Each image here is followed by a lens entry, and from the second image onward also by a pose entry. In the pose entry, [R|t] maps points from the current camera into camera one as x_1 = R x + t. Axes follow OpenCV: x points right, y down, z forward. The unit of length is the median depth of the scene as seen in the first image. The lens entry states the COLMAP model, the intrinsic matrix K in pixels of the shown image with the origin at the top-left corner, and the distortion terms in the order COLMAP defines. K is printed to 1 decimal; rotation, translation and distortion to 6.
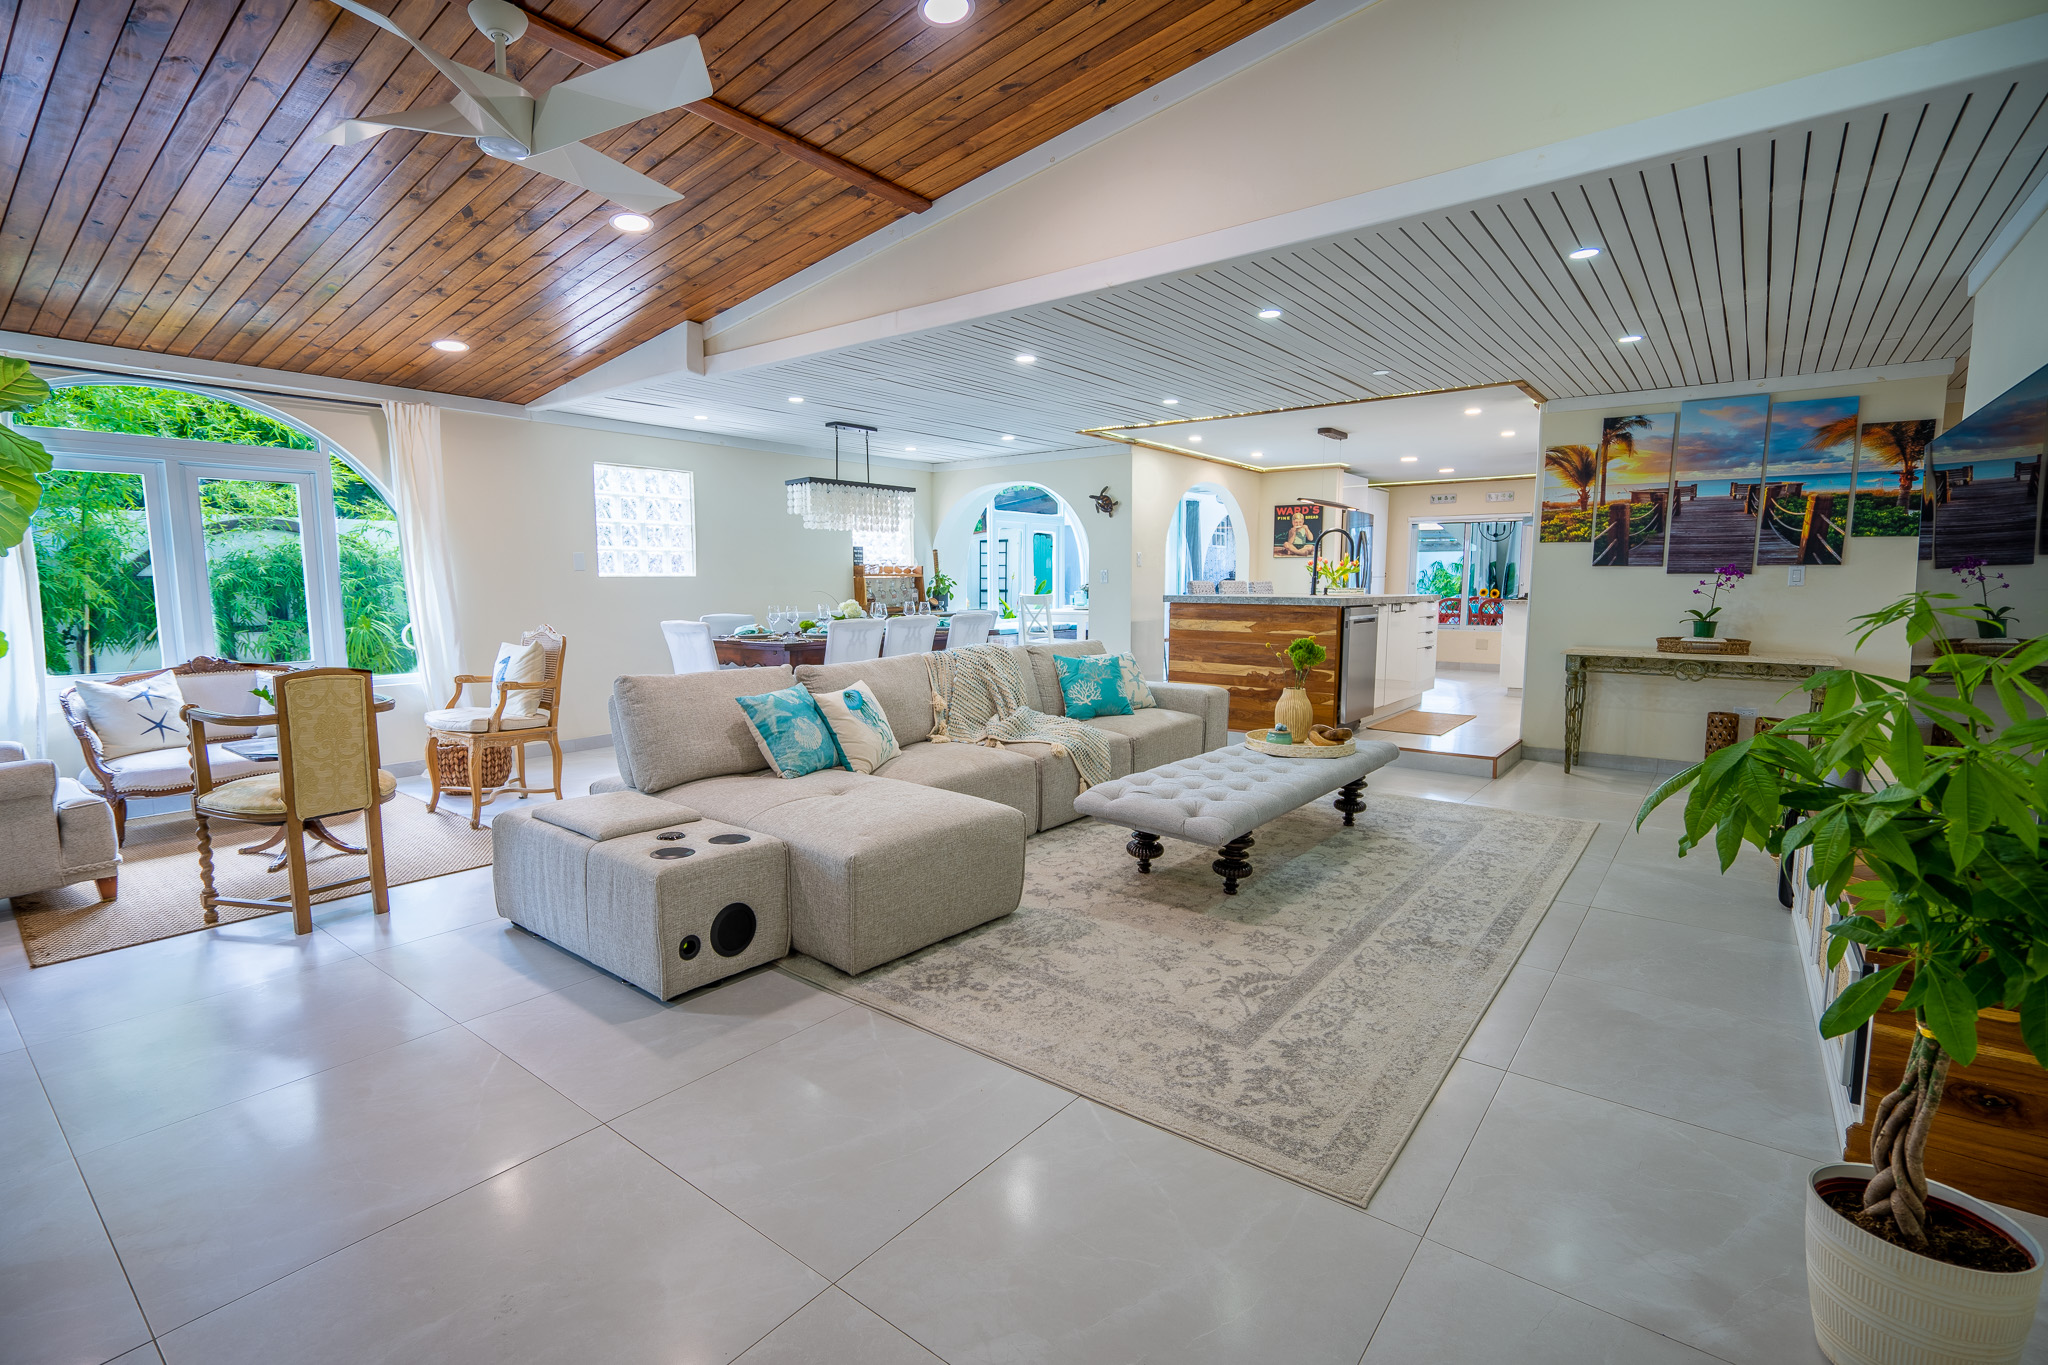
lens RADIAL K [[923.8, 0, 1012.0], [0, 923.8, 685.3], [0, 0, 1]] dist [-0.001837, 0.000827]
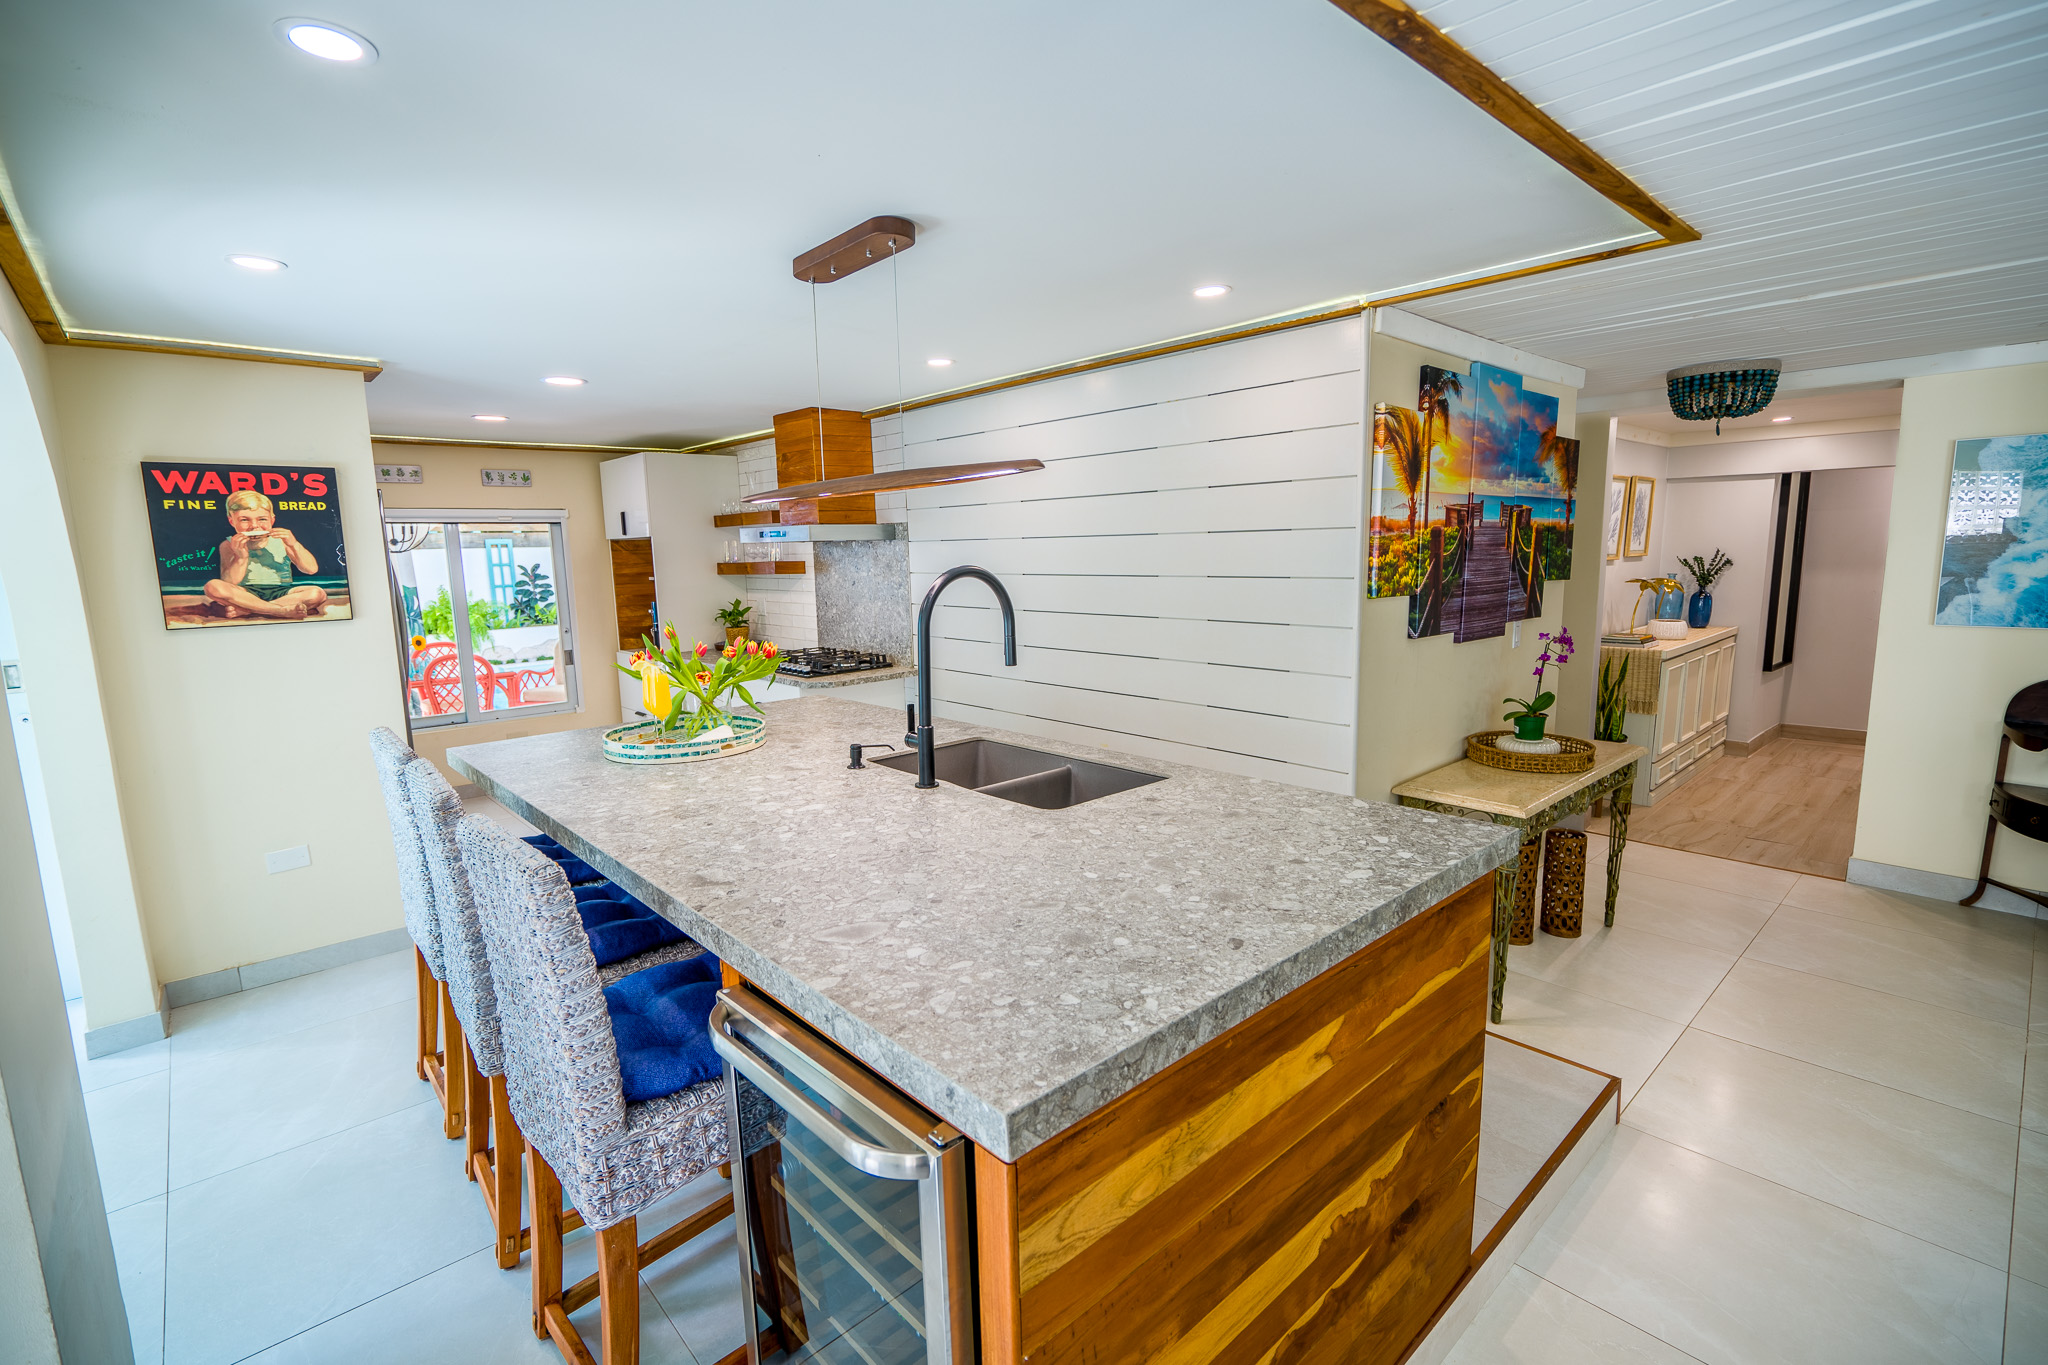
lens RADIAL K [[923.8, 0, 1012.0], [0, 923.8, 685.3], [0, 0, 1]] dist [-0.001837, 0.000827]
pose [[0.178278, -0.149397, 0.972573, 0.052074], [0.137251, 0.982520, 0.125766, -0.211240], [-0.974361, 0.111065, 0.195666, 1.169434]]
